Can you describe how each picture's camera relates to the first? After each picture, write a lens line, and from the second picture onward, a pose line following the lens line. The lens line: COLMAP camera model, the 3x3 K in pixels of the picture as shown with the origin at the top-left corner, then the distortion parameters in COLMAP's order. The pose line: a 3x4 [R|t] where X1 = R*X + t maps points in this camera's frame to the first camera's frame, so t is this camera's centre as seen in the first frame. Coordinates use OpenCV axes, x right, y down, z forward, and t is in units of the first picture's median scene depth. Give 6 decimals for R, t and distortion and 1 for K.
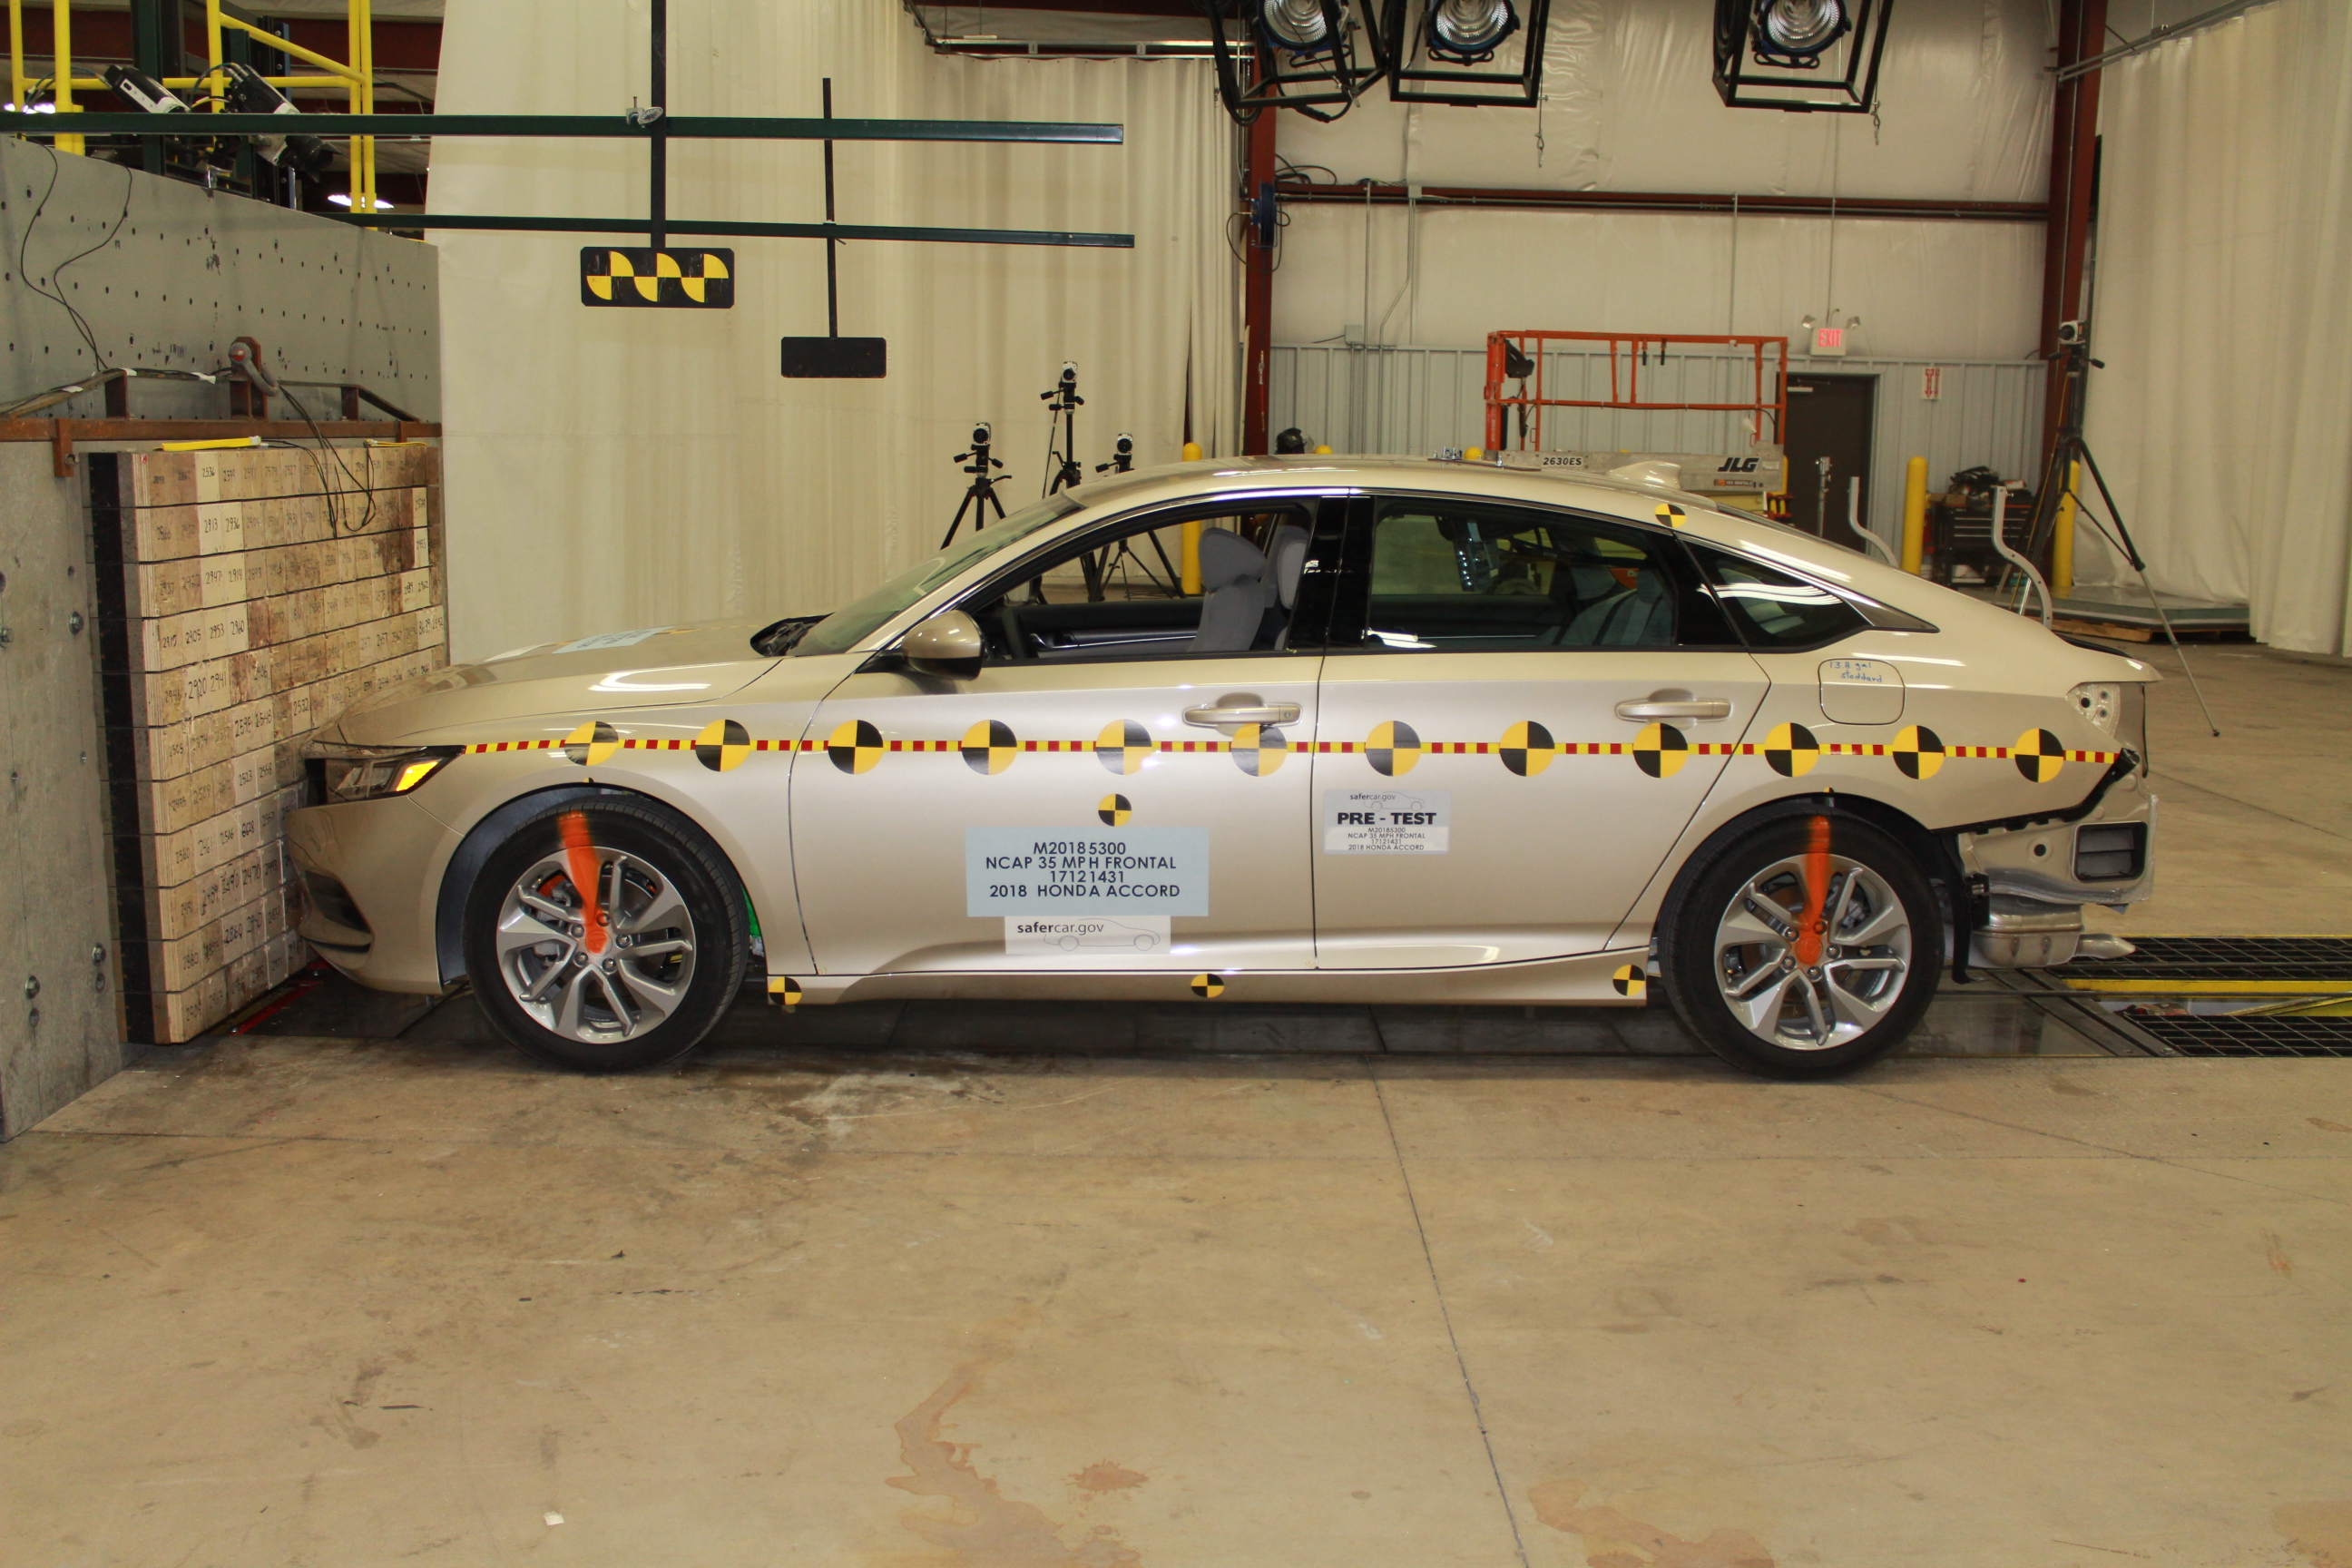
lens RADIAL K [[2133.5, 0, 1176.0], [0, 2133.5, 784.0], [0, 0, 1]] dist [-0.085599, 0.000009]
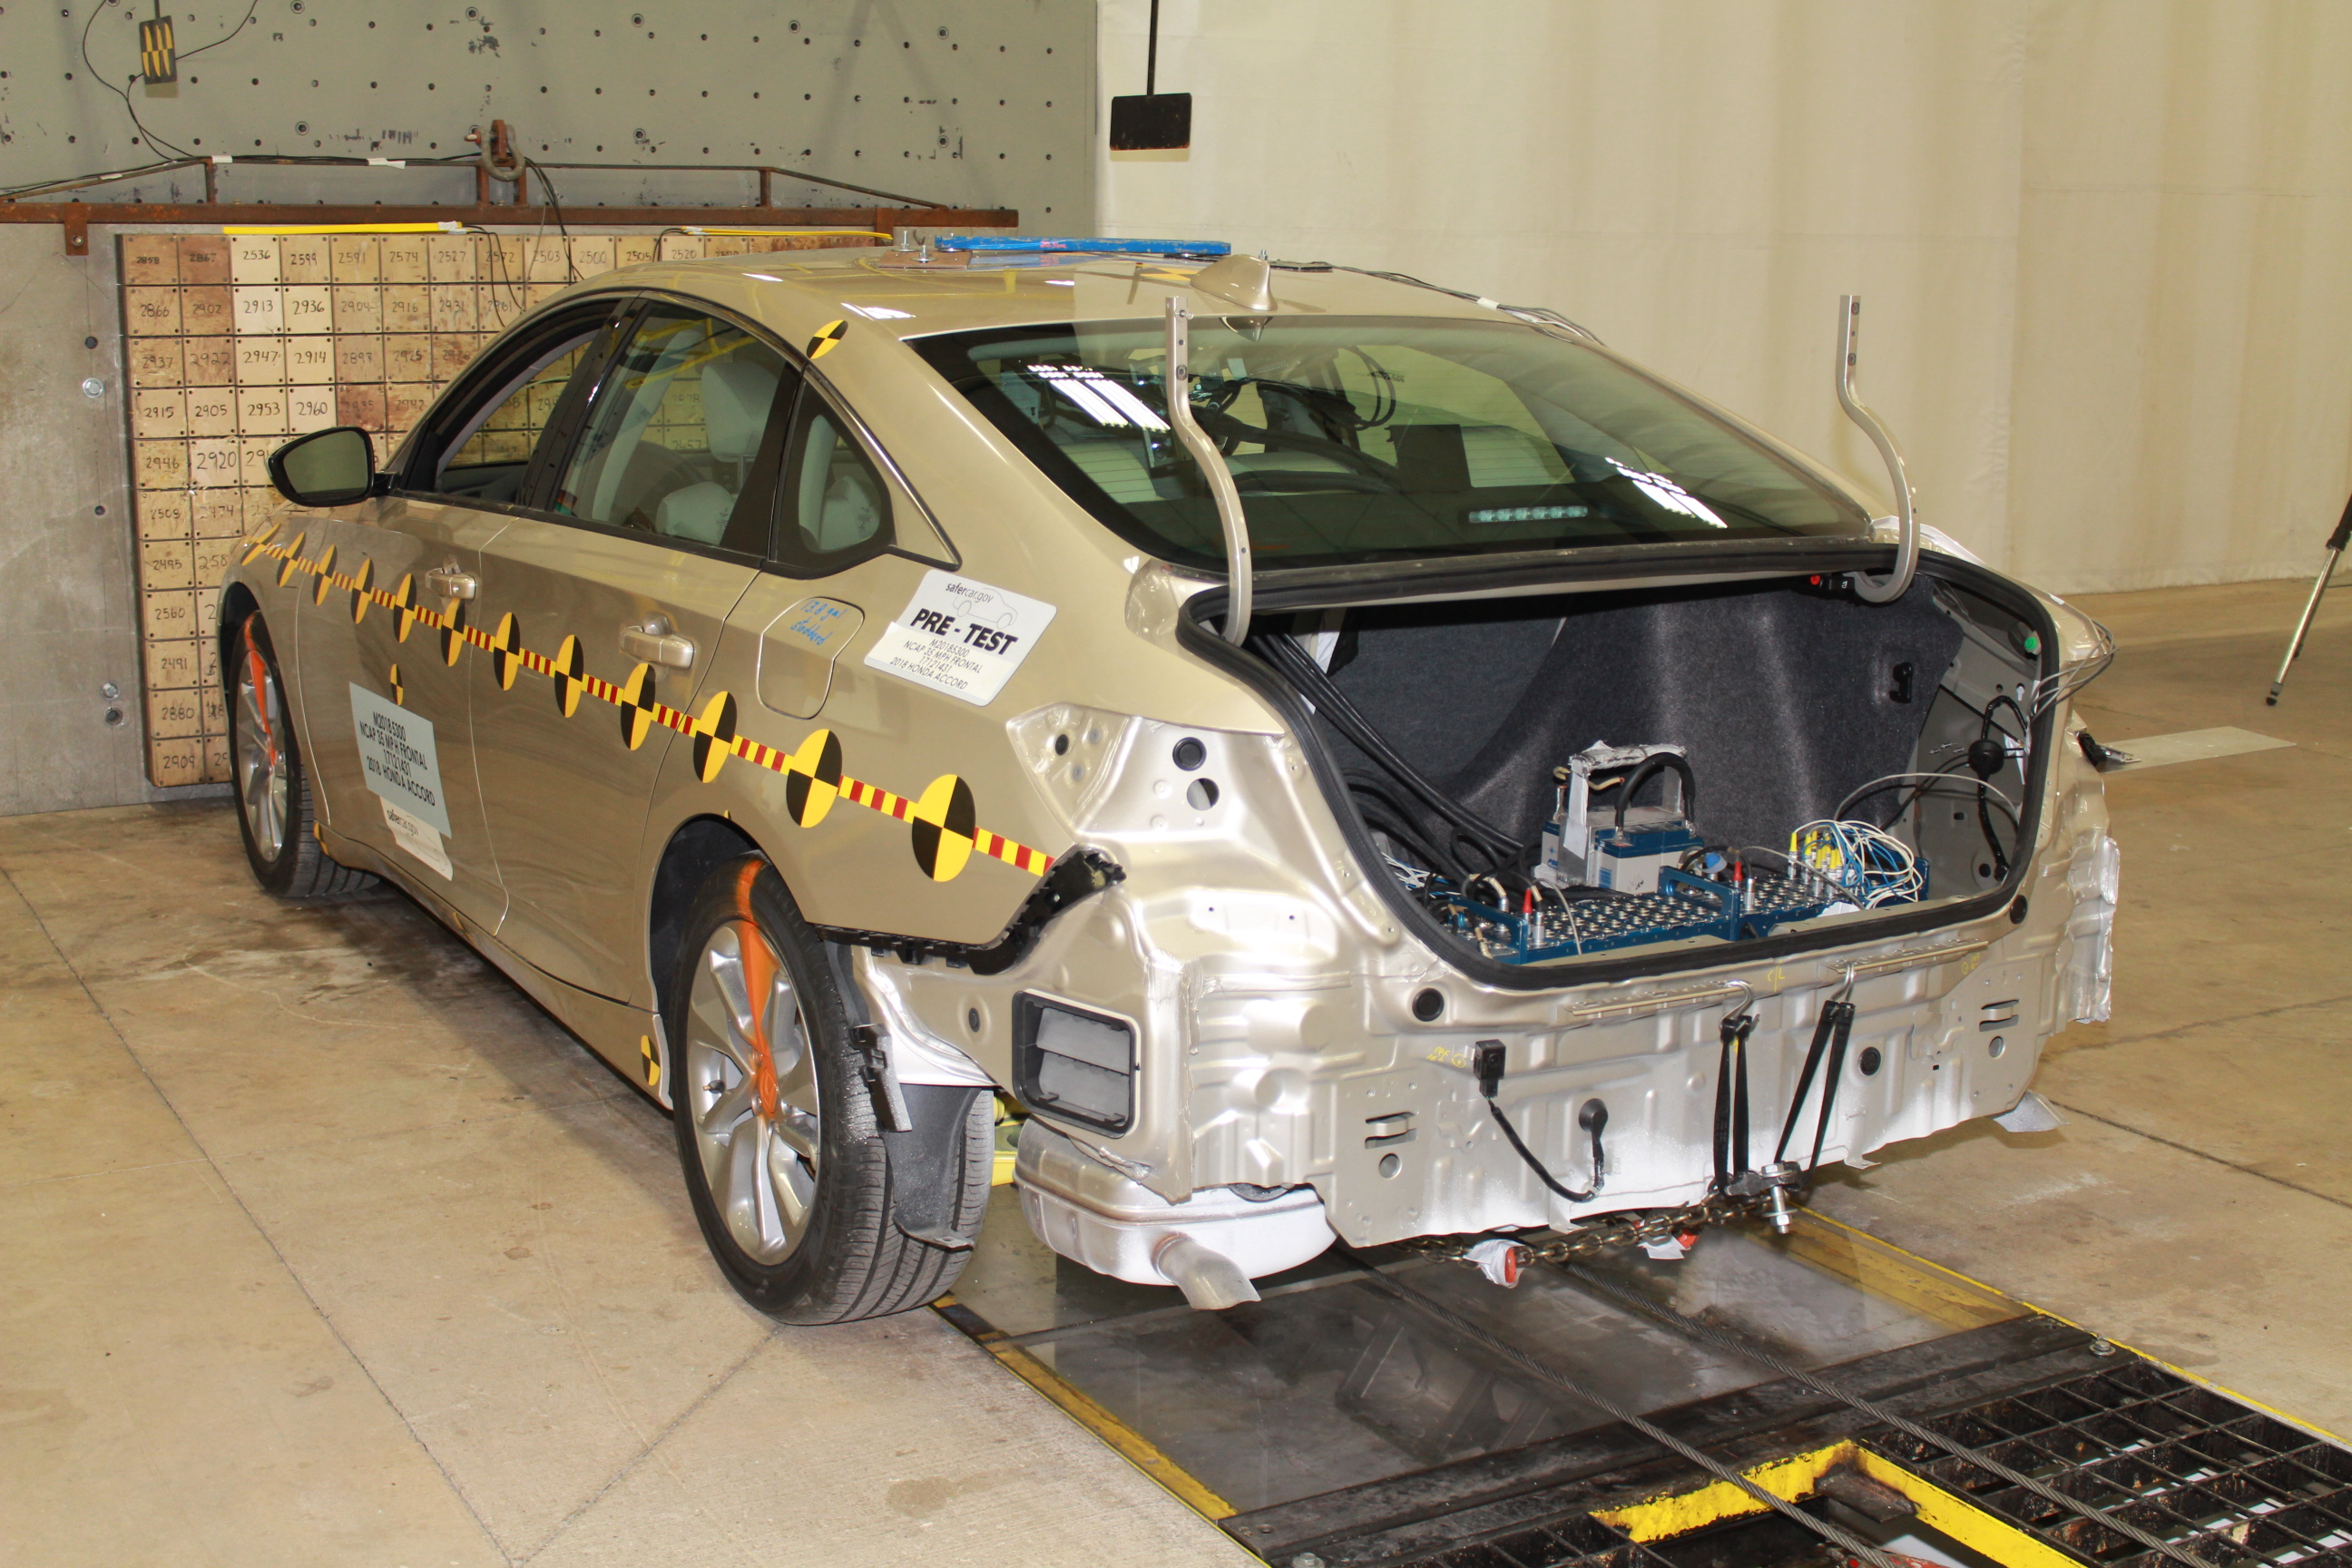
lens RADIAL K [[2850.0, 0, 1176.0], [0, 2850.0, 784.0], [0, 0, 1]] dist [-0.003633, 0.002202]
pose [[0.489504, 0.161958, -0.856829, 1.025805], [-0.143038, 0.984204, 0.104318, -0.103917], [0.860189, 0.071495, 0.504938, 0.697933]]
